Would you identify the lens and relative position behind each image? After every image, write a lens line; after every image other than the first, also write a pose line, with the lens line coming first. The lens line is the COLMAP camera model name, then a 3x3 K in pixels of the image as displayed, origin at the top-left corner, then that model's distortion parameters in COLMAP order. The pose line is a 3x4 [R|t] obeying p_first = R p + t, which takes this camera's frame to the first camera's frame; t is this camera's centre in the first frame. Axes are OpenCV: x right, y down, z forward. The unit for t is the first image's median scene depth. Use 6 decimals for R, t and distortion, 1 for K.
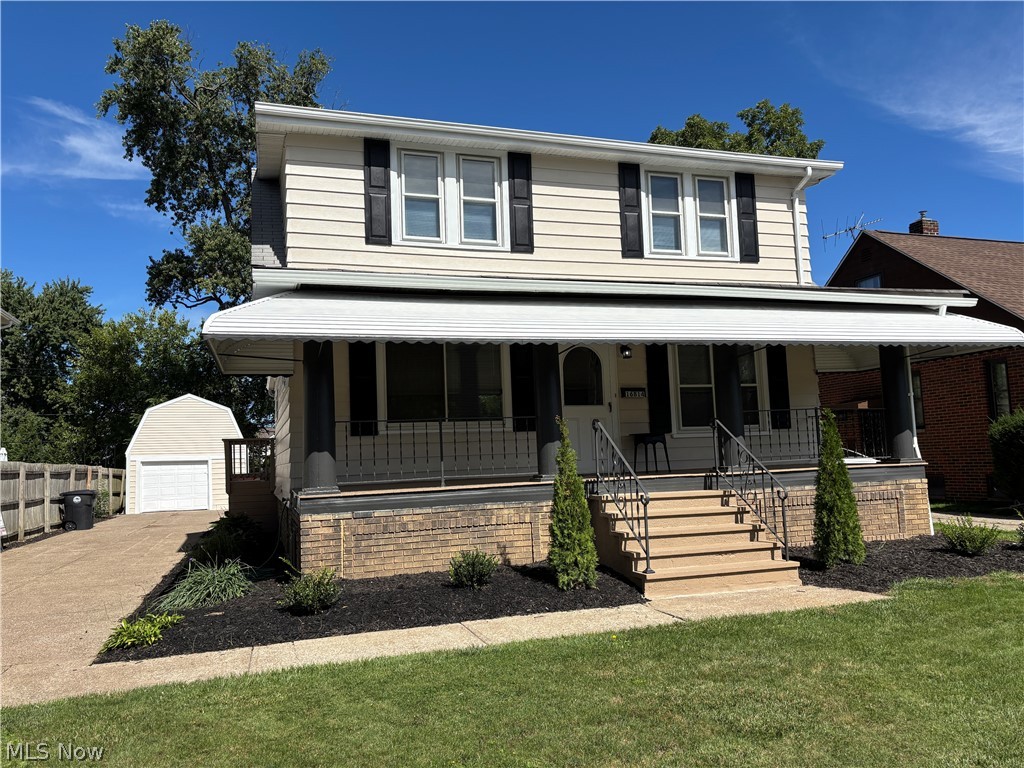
lens RADIAL K [[771.7, 0, 550.2], [0, 771.7, 374.2], [0, 0, 1]] dist [0.036303, -0.028552]
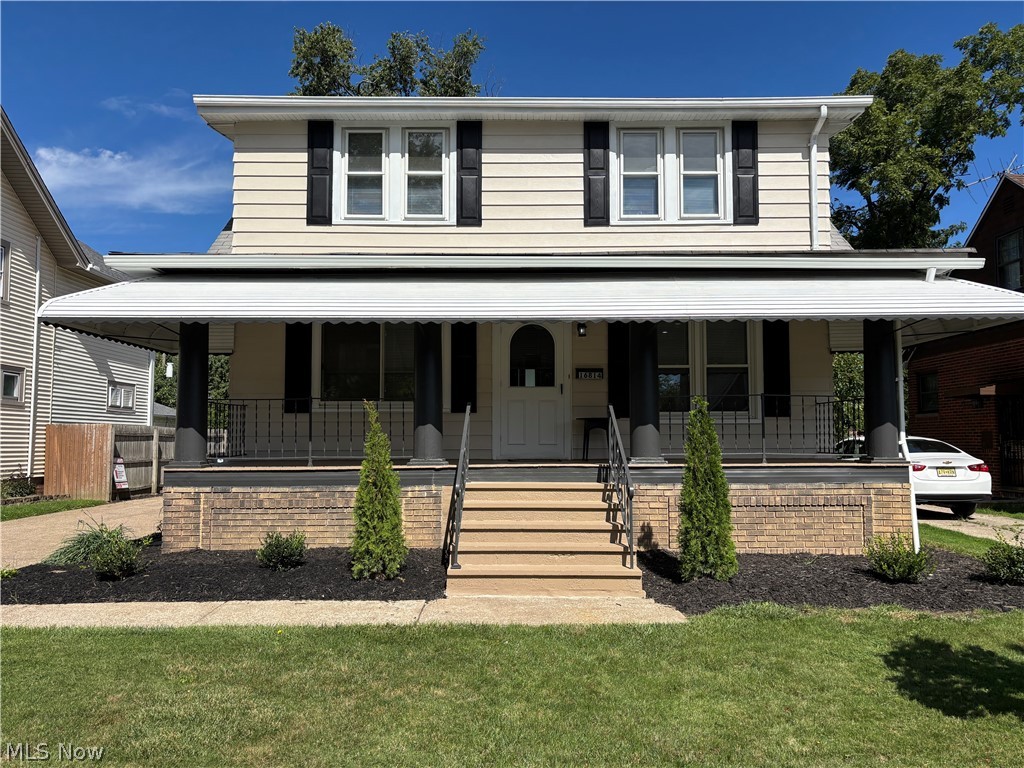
lens RADIAL K [[771.7, 0, 519.8], [0, 771.7, 385.2], [0, 0, 1]] dist [0.036303, -0.028552]
pose [[0.951306, 0.013622, -0.307948, 0.344737], [-0.001128, 0.999170, 0.040711, -0.000055], [0.308247, -0.038381, 0.950532, 0.109849]]
